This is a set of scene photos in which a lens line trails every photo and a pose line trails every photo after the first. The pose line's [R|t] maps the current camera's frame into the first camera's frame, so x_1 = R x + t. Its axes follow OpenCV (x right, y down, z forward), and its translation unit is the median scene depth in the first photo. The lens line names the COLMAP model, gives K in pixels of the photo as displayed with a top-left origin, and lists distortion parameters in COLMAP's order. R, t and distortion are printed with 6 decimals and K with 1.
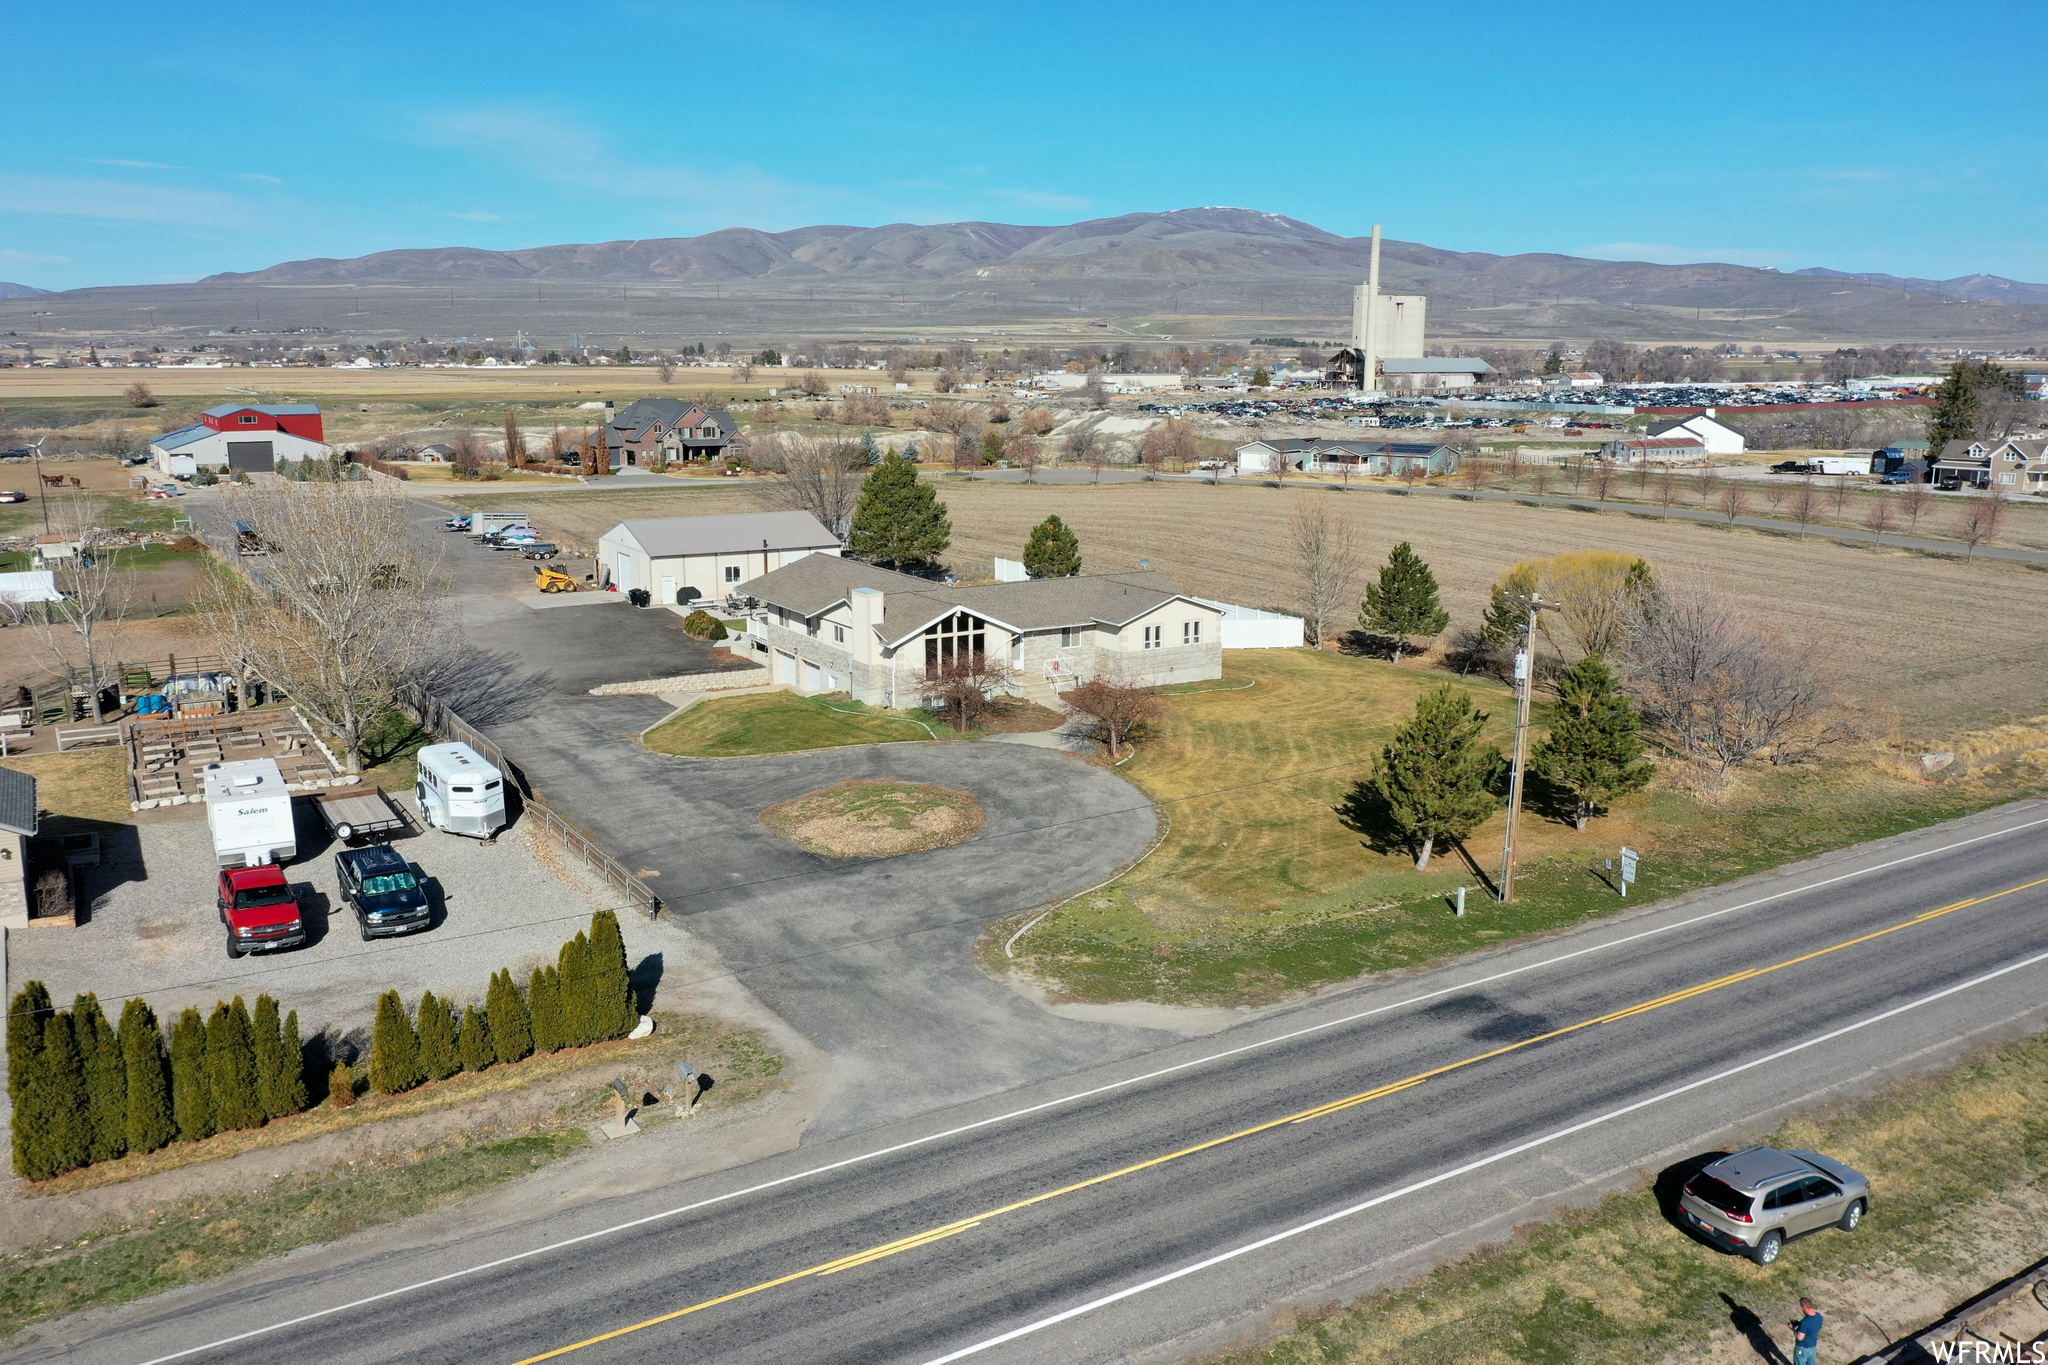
lens RADIAL K [[1623.5, 0, 1016.7], [0, 1623.5, 682.7], [0, 0, 1]] dist [0.003984, 0.006895]
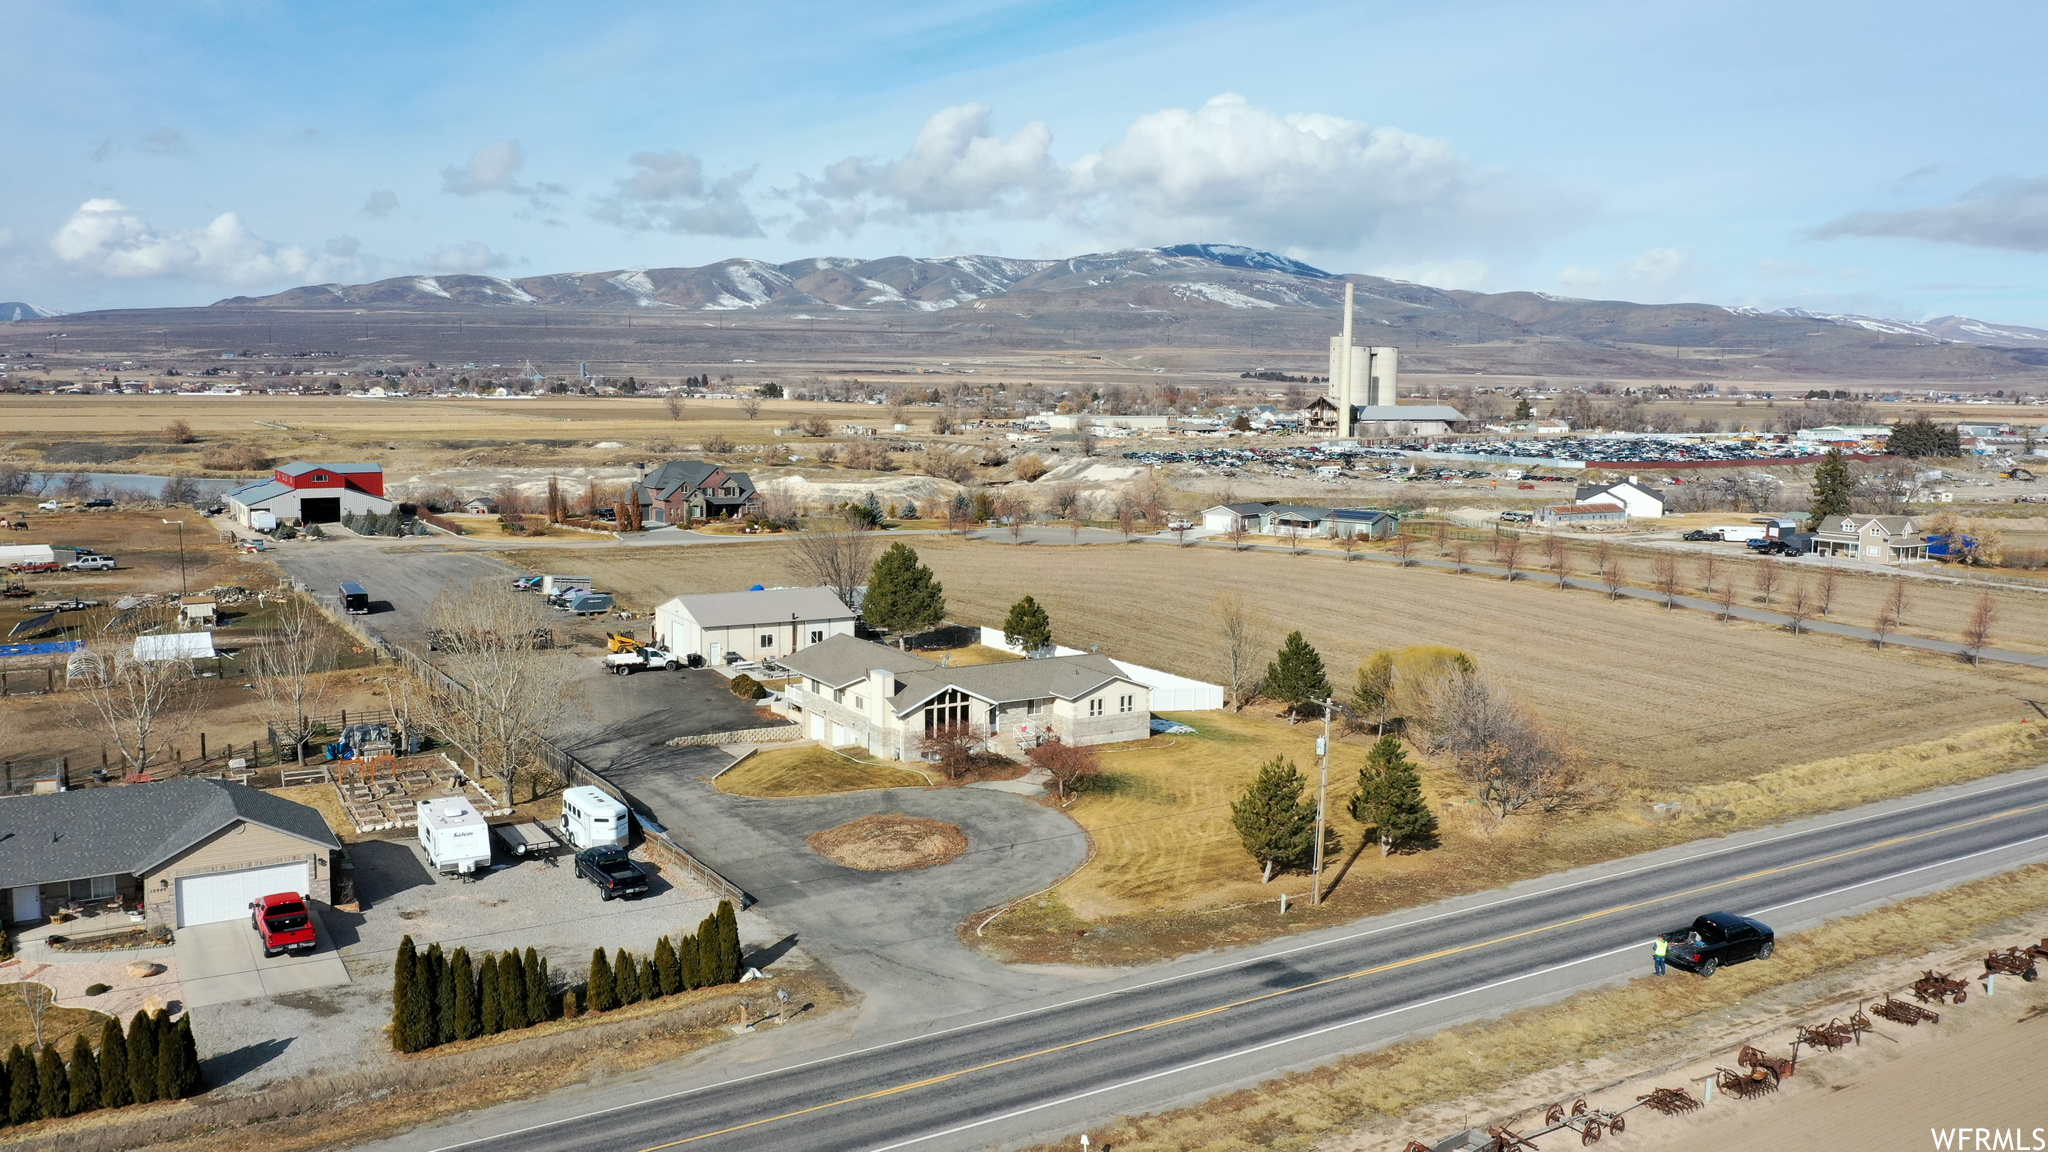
lens RADIAL K [[1622.6, 0, 1016.9], [0, 1622.6, 576.3], [0, 0, 1]] dist [-0.001288, 0.015874]
pose [[0.999939, 0.010354, 0.003889, 0.008874], [-0.010010, 0.996739, -0.080064, -0.019746], [-0.004705, 0.080020, 0.996782, -0.232212]]
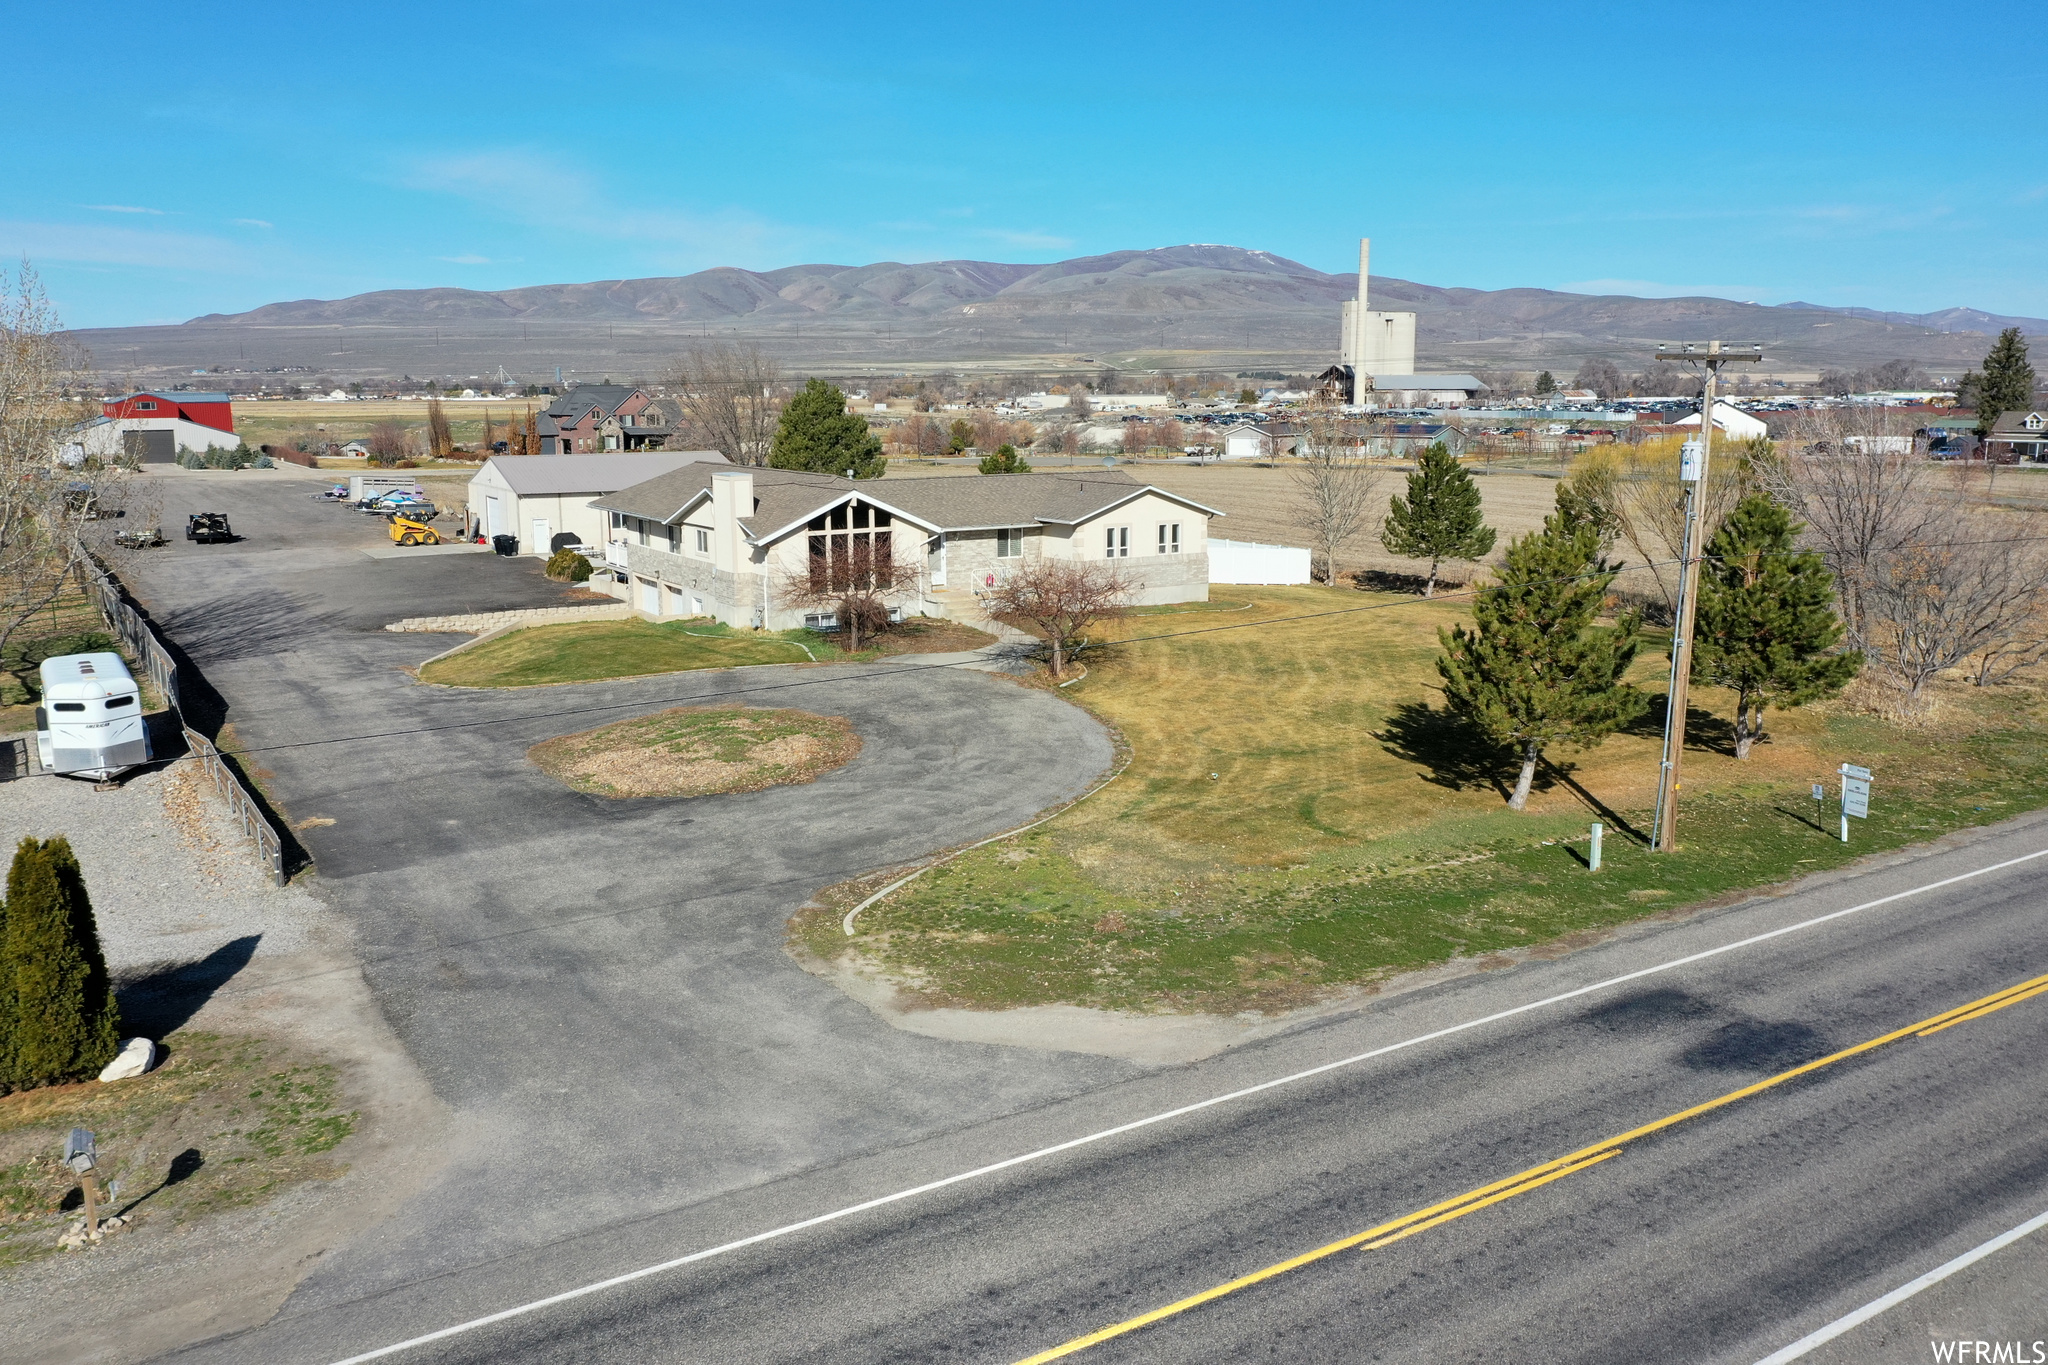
lens RADIAL K [[1623.5, 0, 1016.5], [0, 1623.5, 682.7], [0, 0, 1]] dist [0.003984, 0.006895]
pose [[0.999958, -0.006728, 0.006265, 0.022295], [0.006871, 0.999709, -0.023115, 0.038569], [-0.006108, 0.023157, 0.999713, 0.172948]]
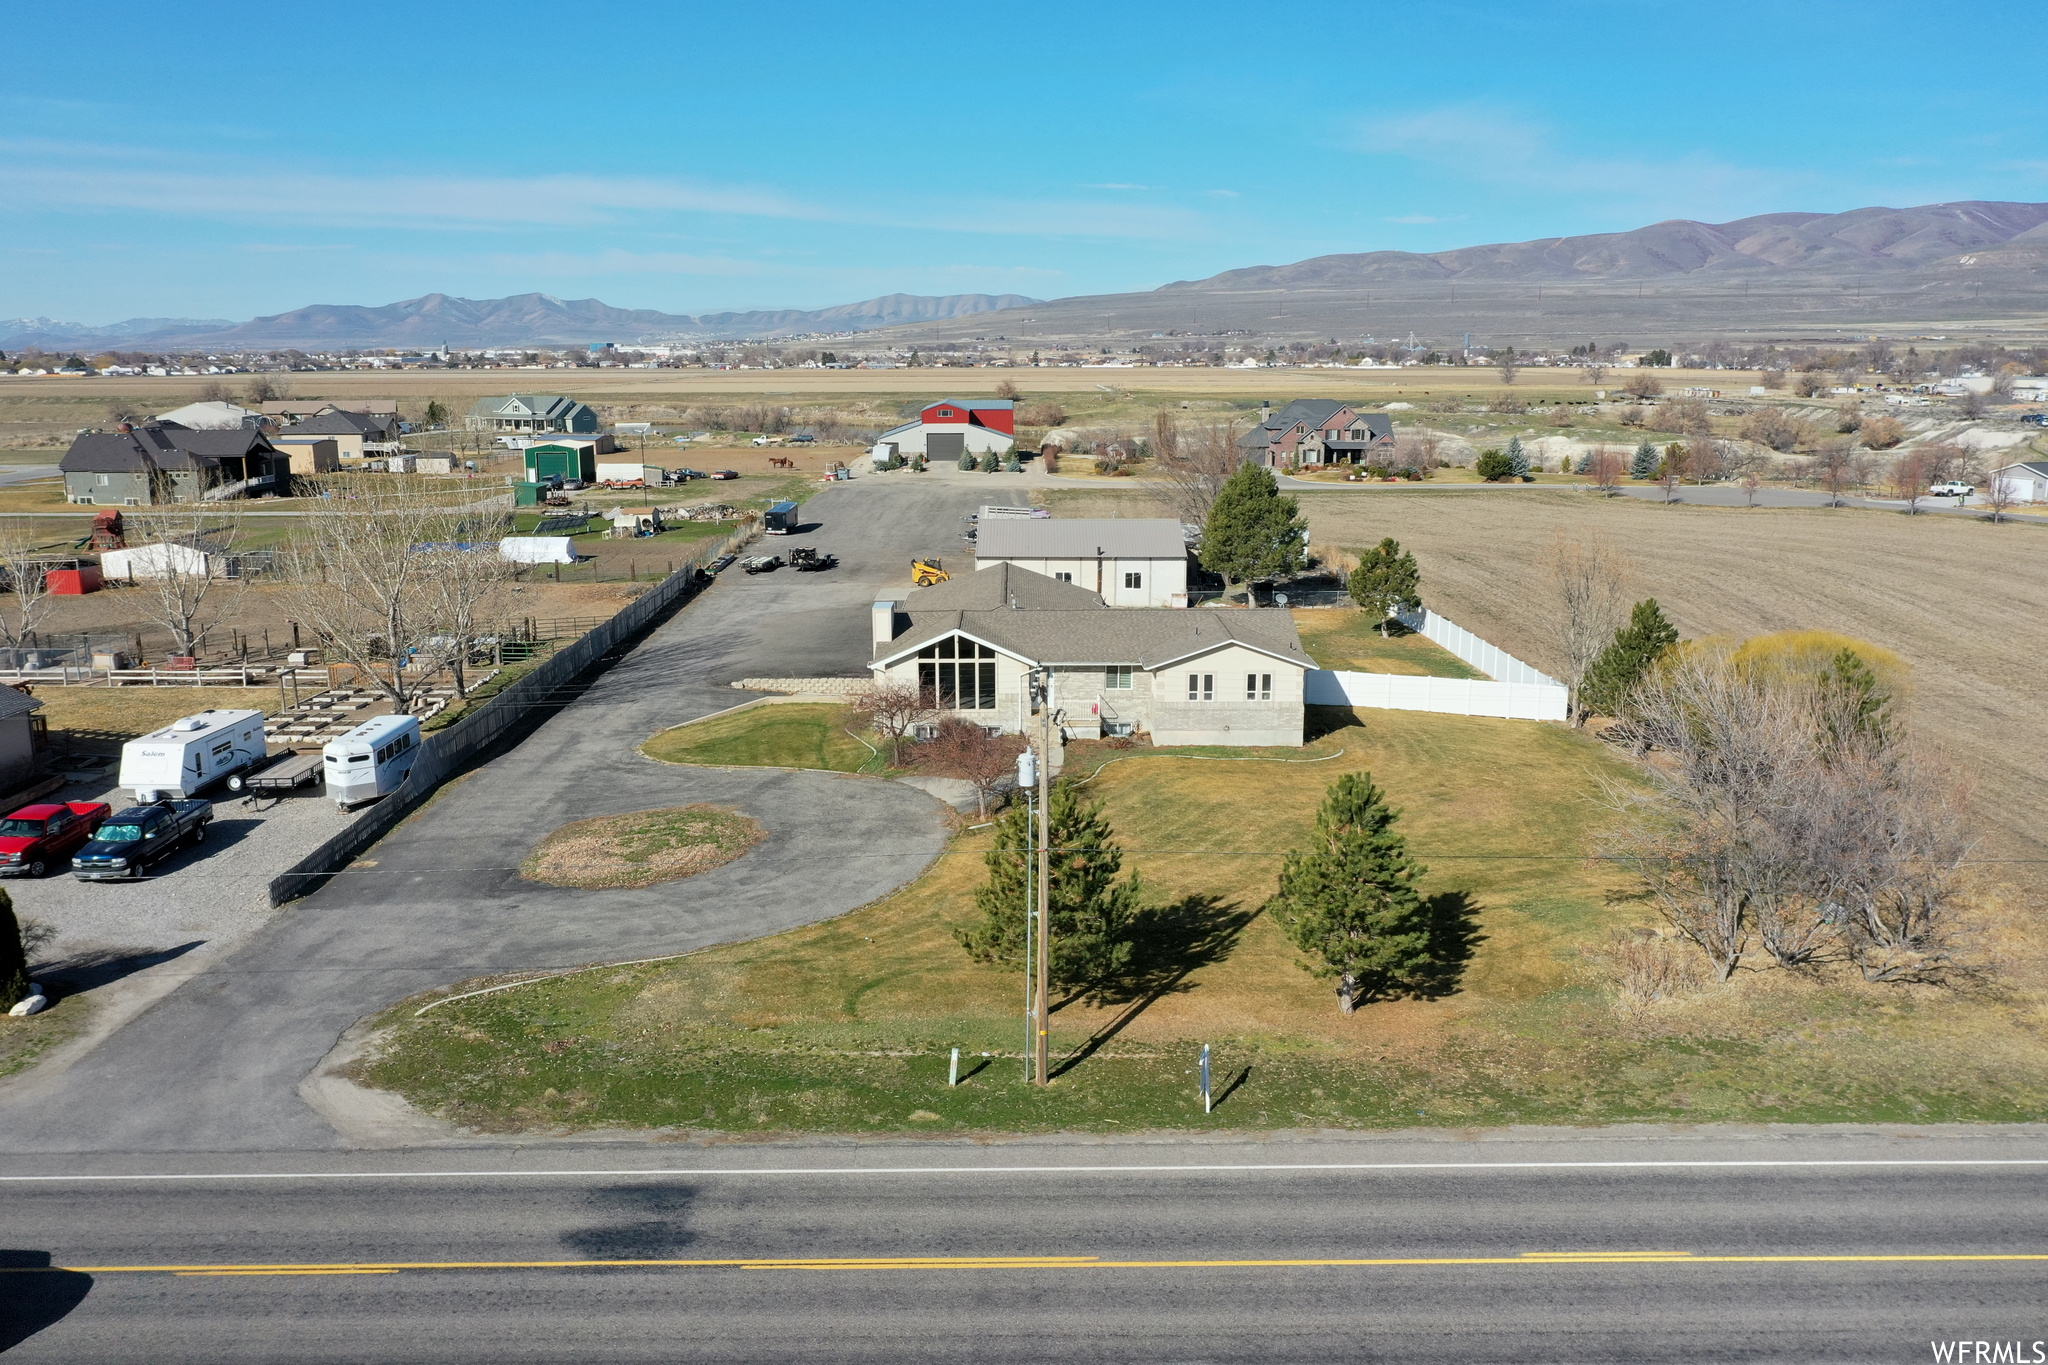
lens RADIAL K [[1623.5, 0, 1018.4], [0, 1623.5, 681.1], [0, 0, 1]] dist [0.003984, 0.006895]
pose [[0.856758, 0.101655, -0.505601, 0.301711], [-0.102289, 0.994399, 0.026600, -0.030981], [0.505473, 0.028927, 0.862357, 0.161180]]
